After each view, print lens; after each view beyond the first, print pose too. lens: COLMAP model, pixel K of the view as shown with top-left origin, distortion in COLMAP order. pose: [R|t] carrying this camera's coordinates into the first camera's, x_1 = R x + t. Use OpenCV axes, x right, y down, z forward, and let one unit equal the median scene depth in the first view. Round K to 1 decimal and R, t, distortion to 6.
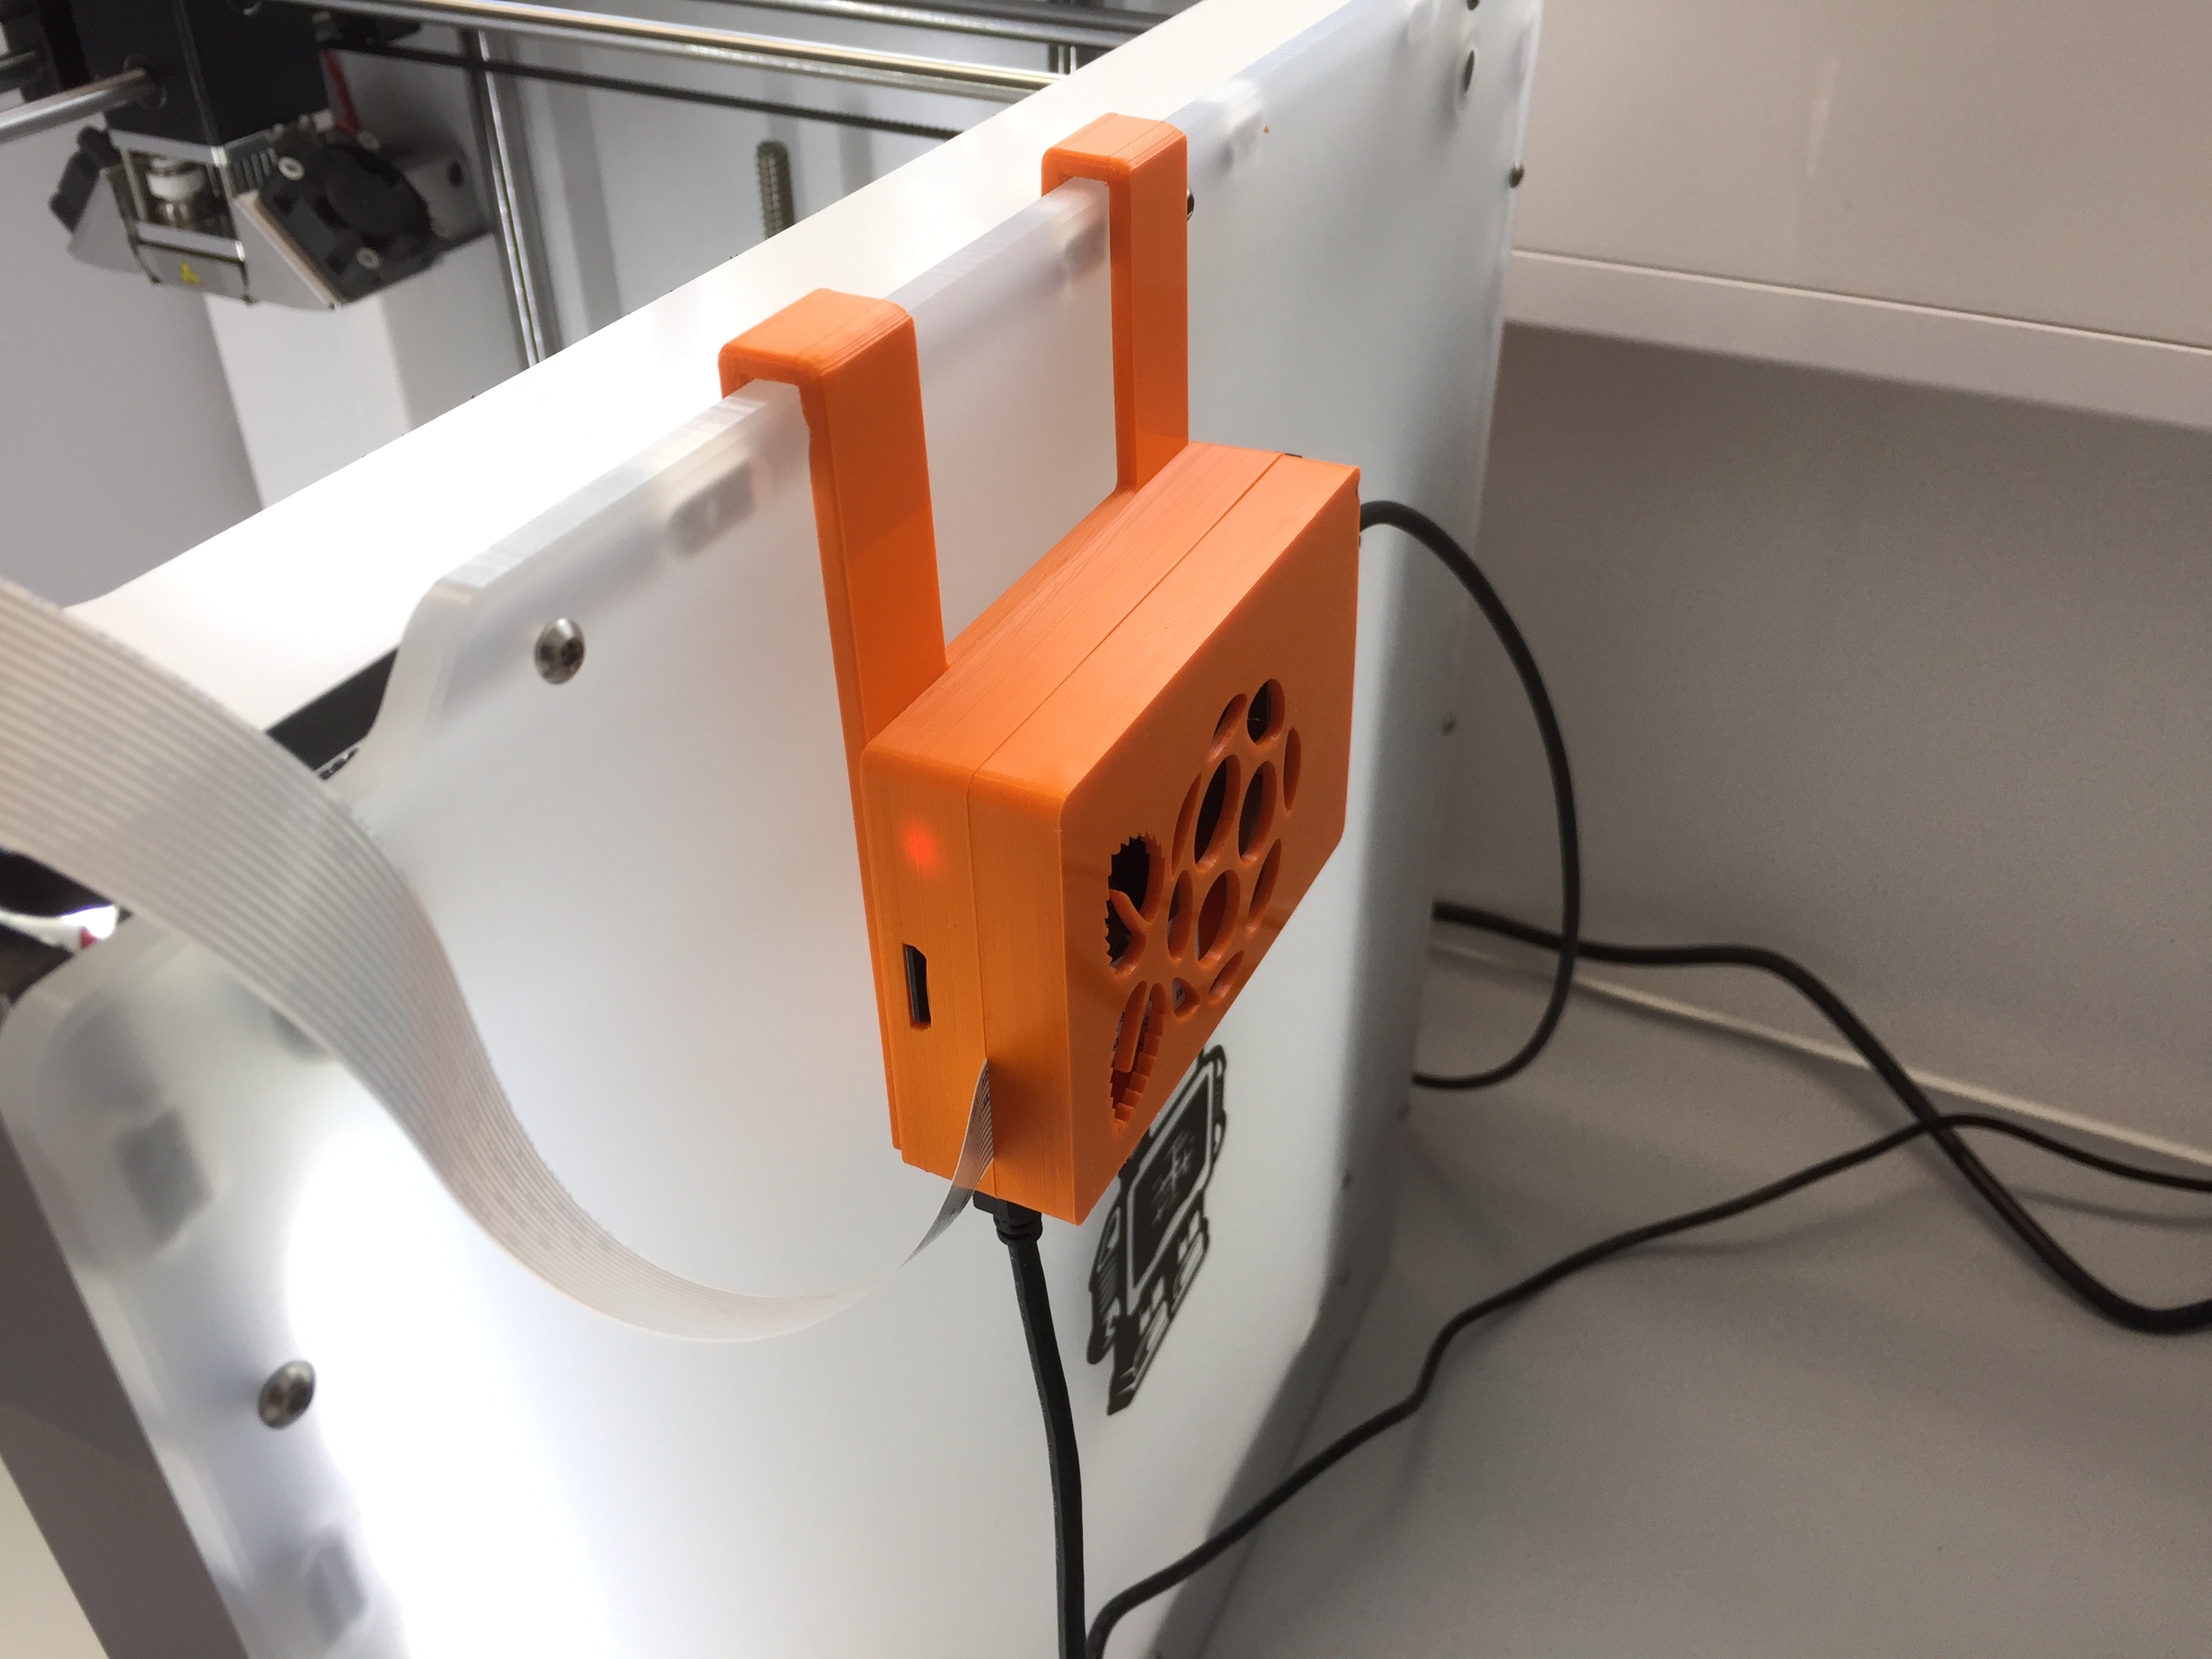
lens RADIAL K [[2008.0, 0, 1106.0], [0, 2008.0, 829.5], [0, 0, 1]] dist [0.029893, -0.083731]
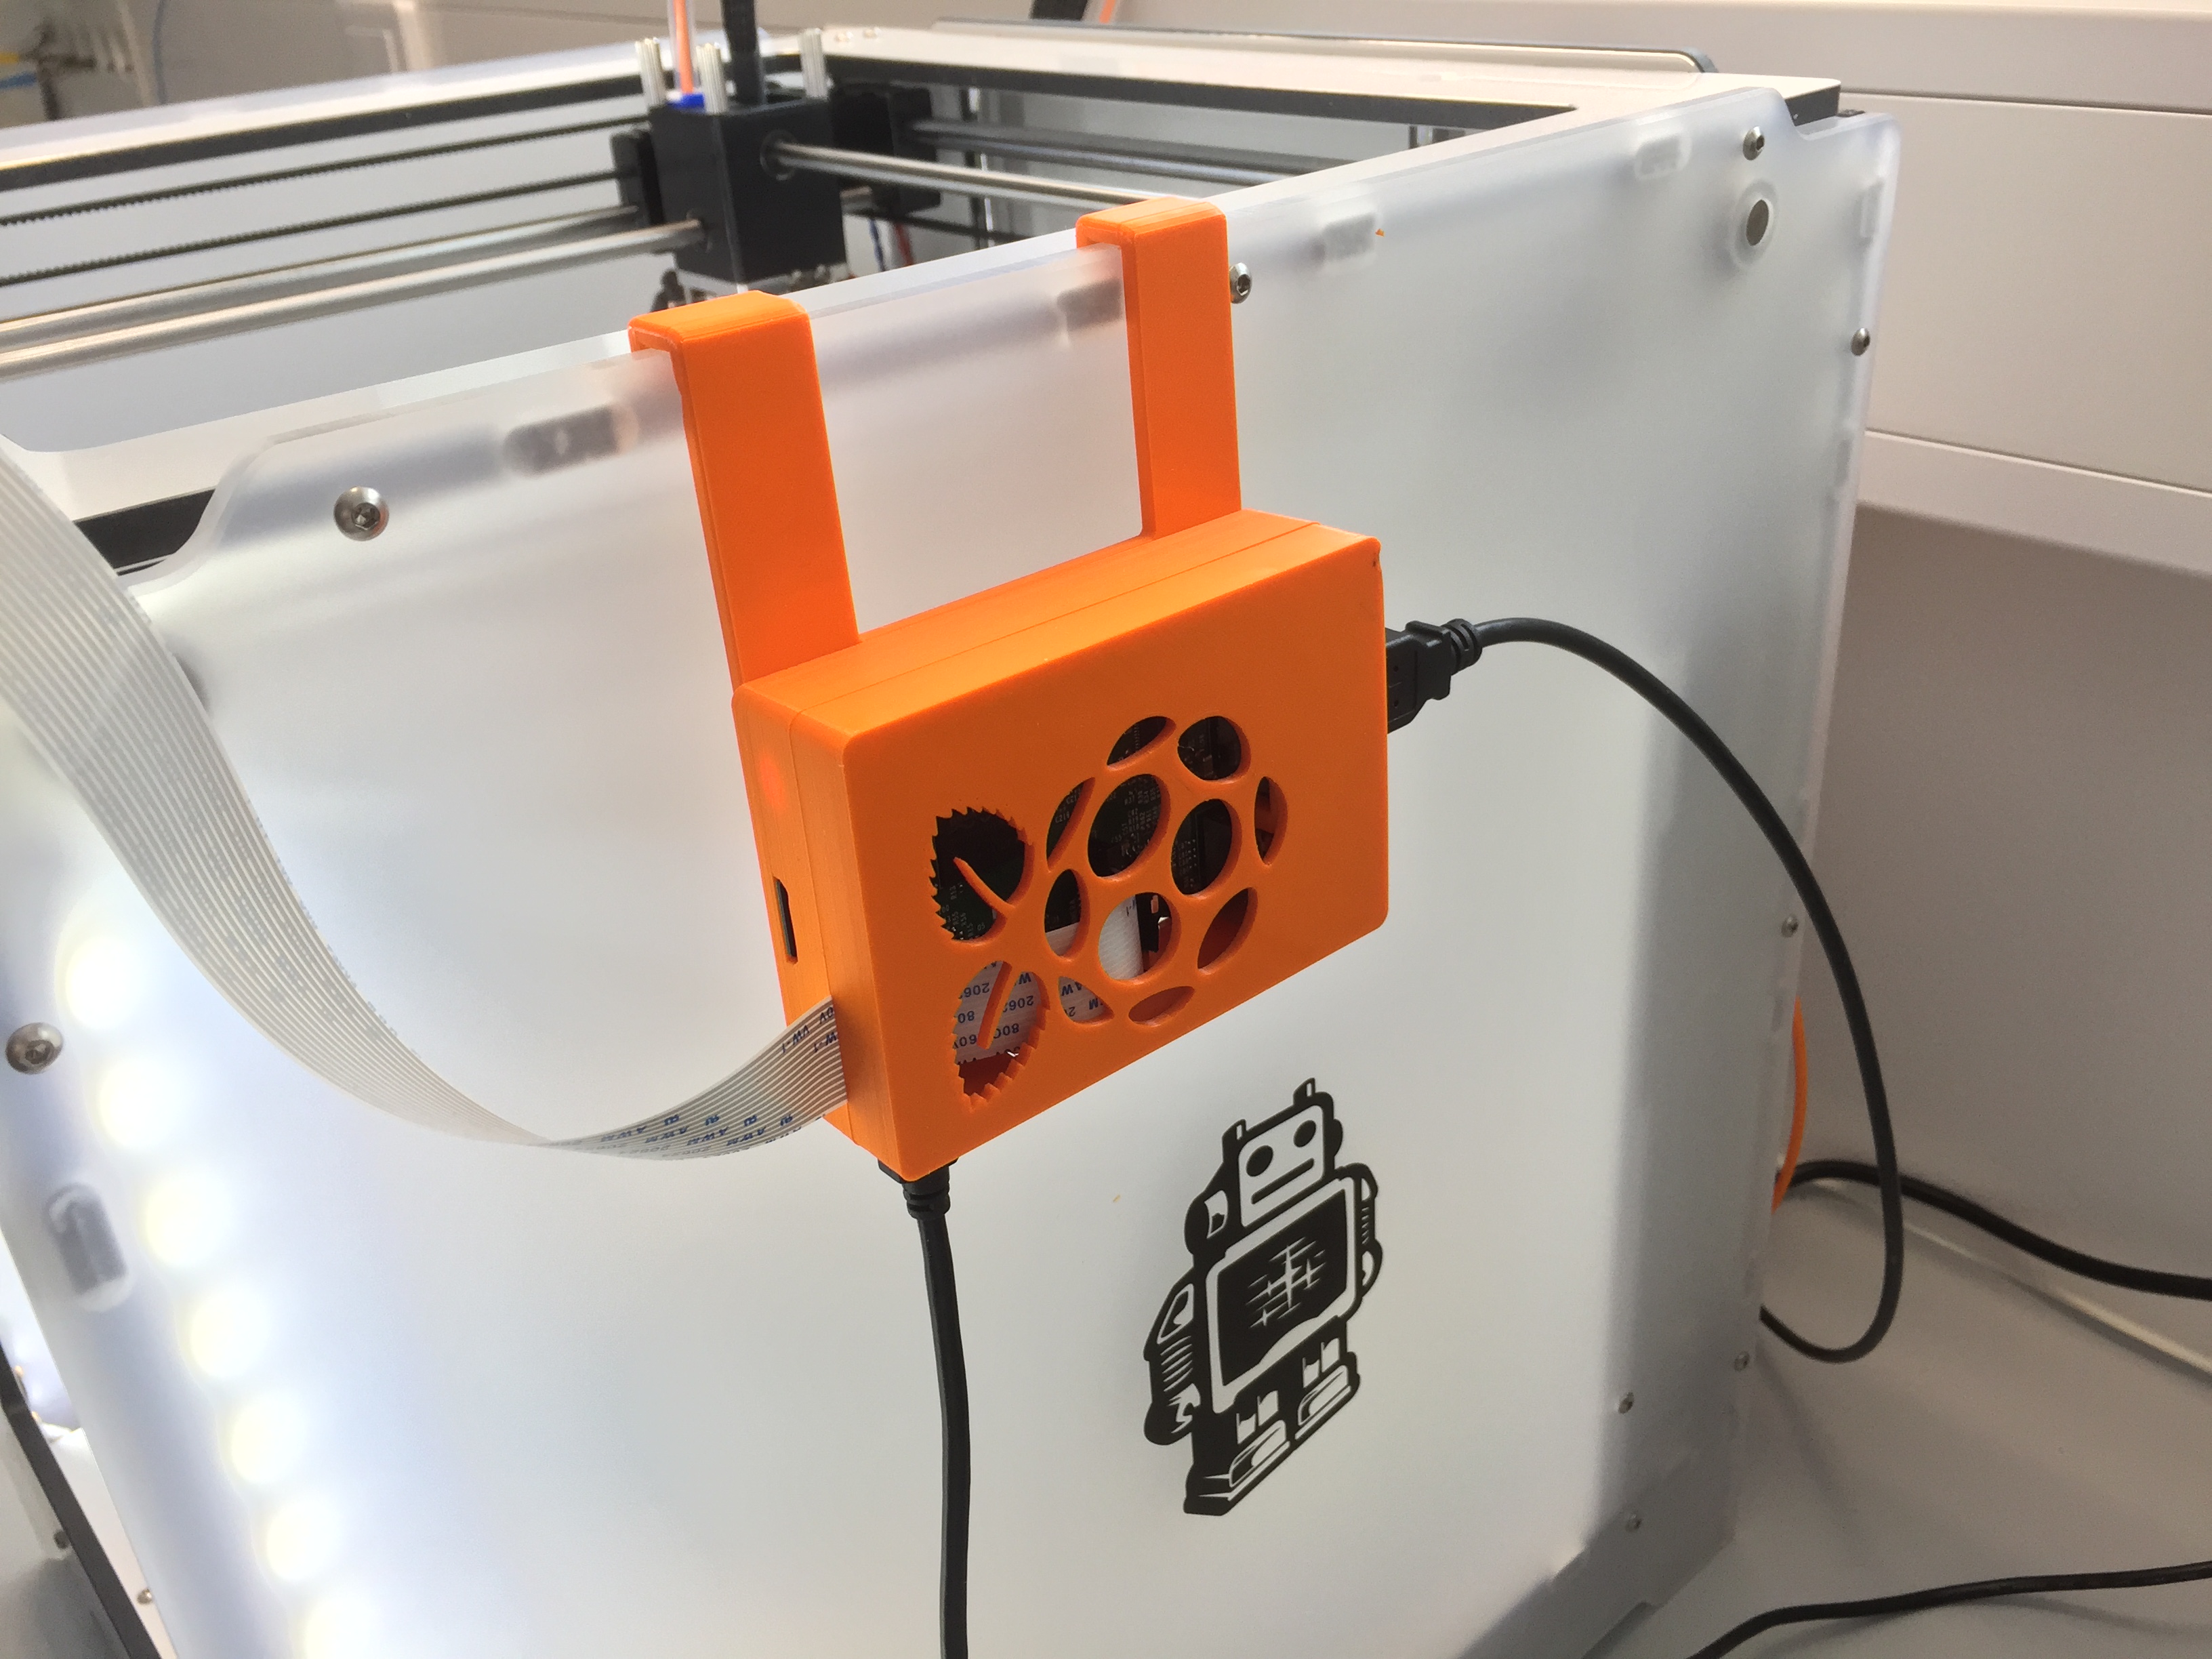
lens RADIAL K [[2008.0, 0, 1106.0], [0, 2008.0, 829.5], [0, 0, 1]] dist [0.029893, -0.083731]
pose [[0.917480, 0.130974, -0.375602, 0.299736], [-0.178340, 0.979460, -0.094088, 0.063926], [0.355564, 0.153308, 0.921993, 0.021936]]
